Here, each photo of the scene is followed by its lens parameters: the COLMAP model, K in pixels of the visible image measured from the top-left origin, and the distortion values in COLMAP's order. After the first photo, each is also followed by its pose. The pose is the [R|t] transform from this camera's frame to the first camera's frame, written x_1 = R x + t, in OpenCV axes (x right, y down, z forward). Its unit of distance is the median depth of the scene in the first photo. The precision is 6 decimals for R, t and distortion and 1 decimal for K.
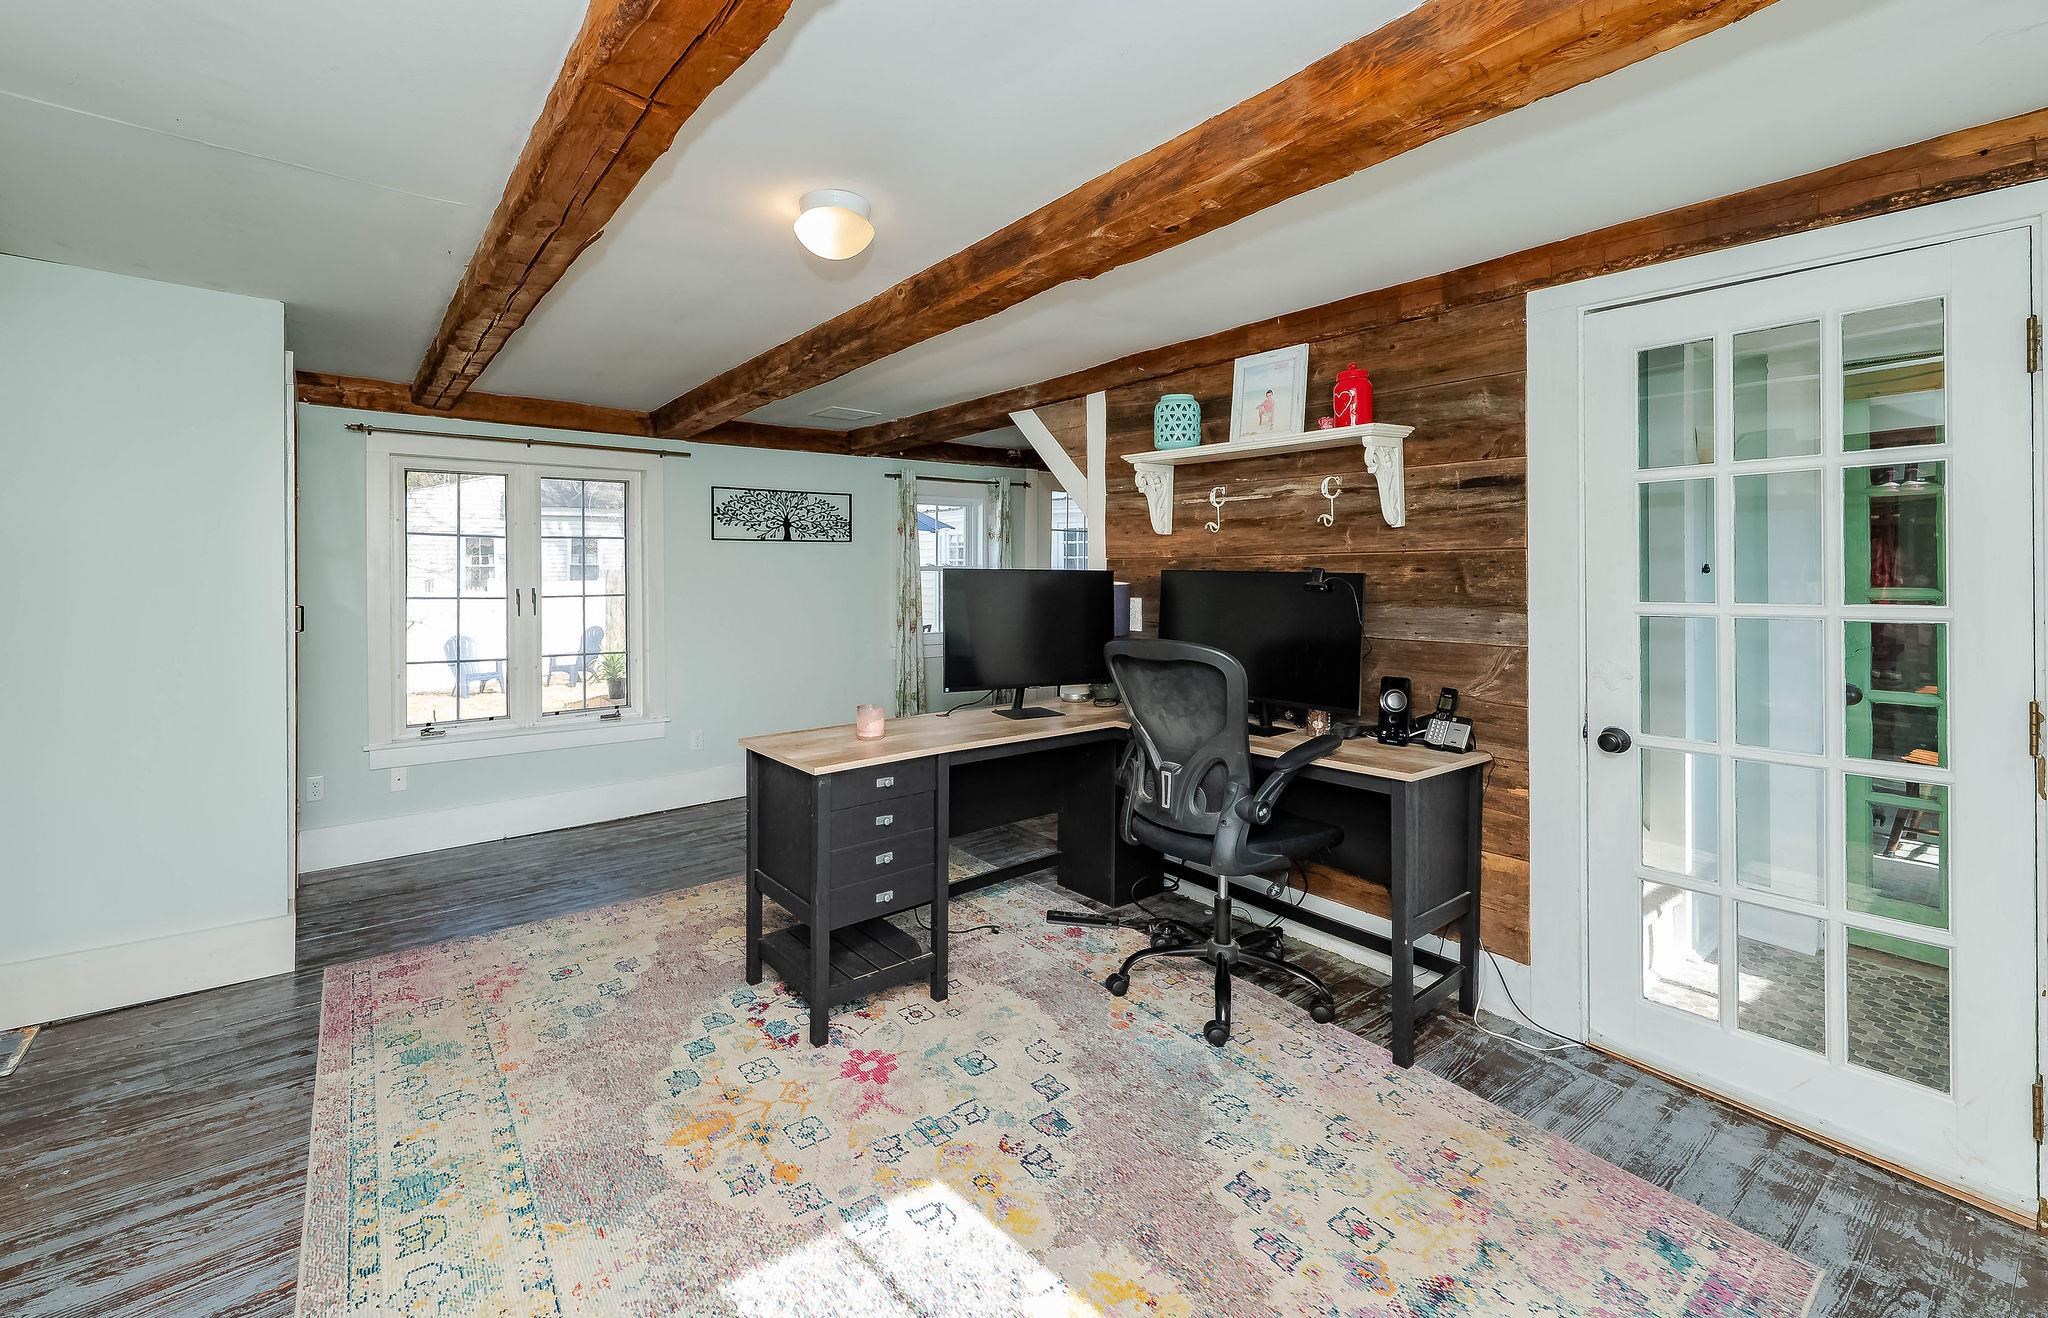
lens RADIAL K [[844.8, 0, 1018.7], [0, 844.8, 567.6], [0, 0, 1]] dist [-0.001708, -0.000116]
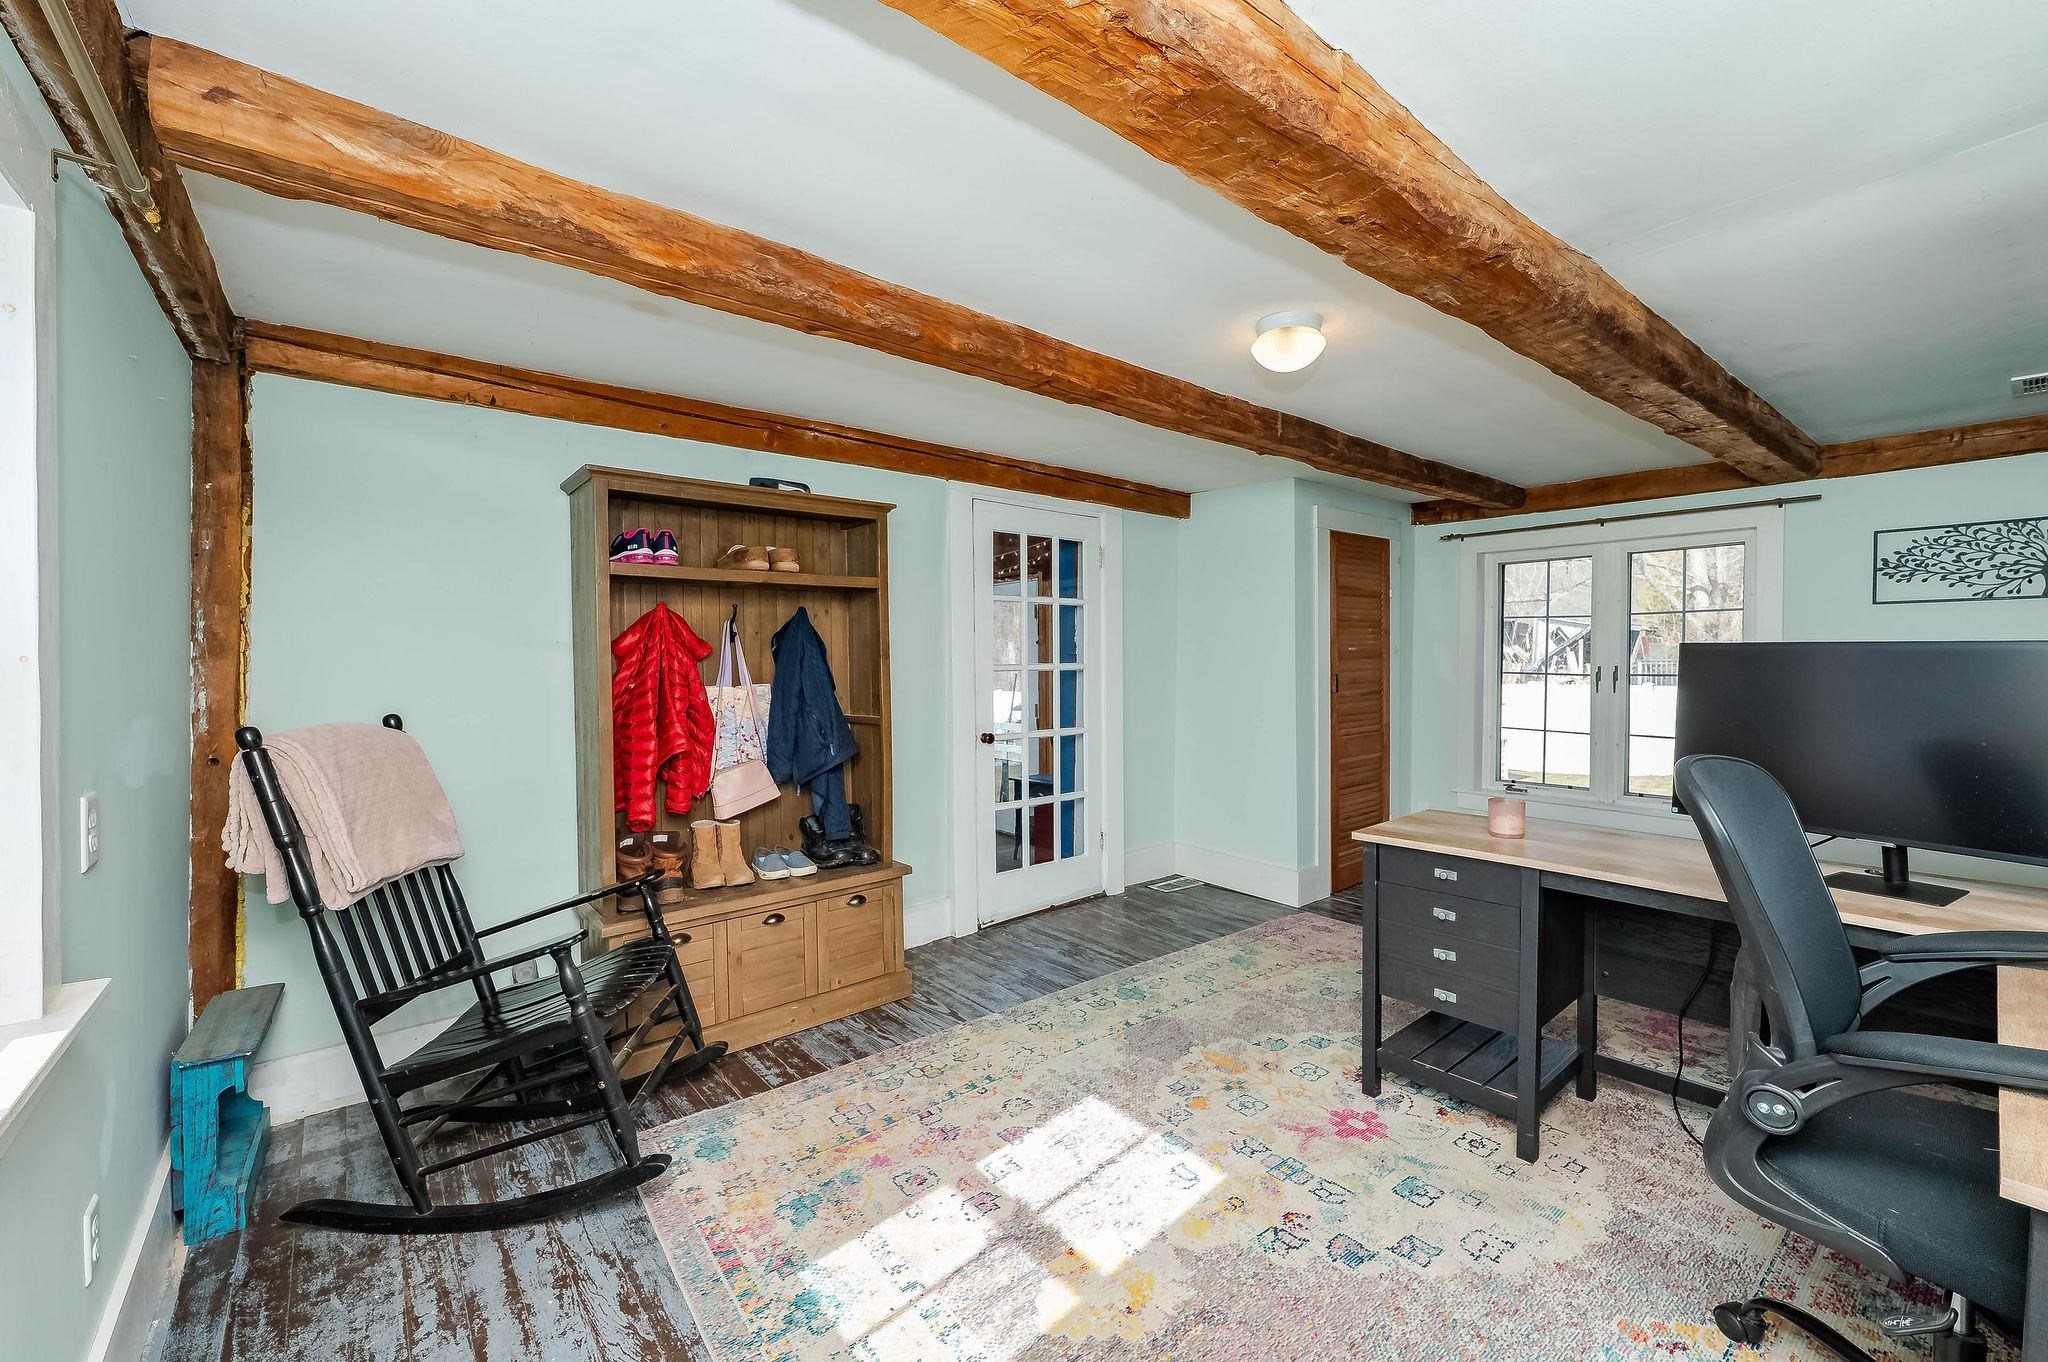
lens RADIAL K [[832.5, 0, 1024.0], [0, 832.5, 681.0], [0, 0, 1]] dist [0.000531, 0.000073]
pose [[0.037763, 0.031126, -0.998802, 0.815468], [0.011437, 0.999436, 0.031578, 0.006320], [0.999221, -0.012616, 0.037386, 0.556043]]
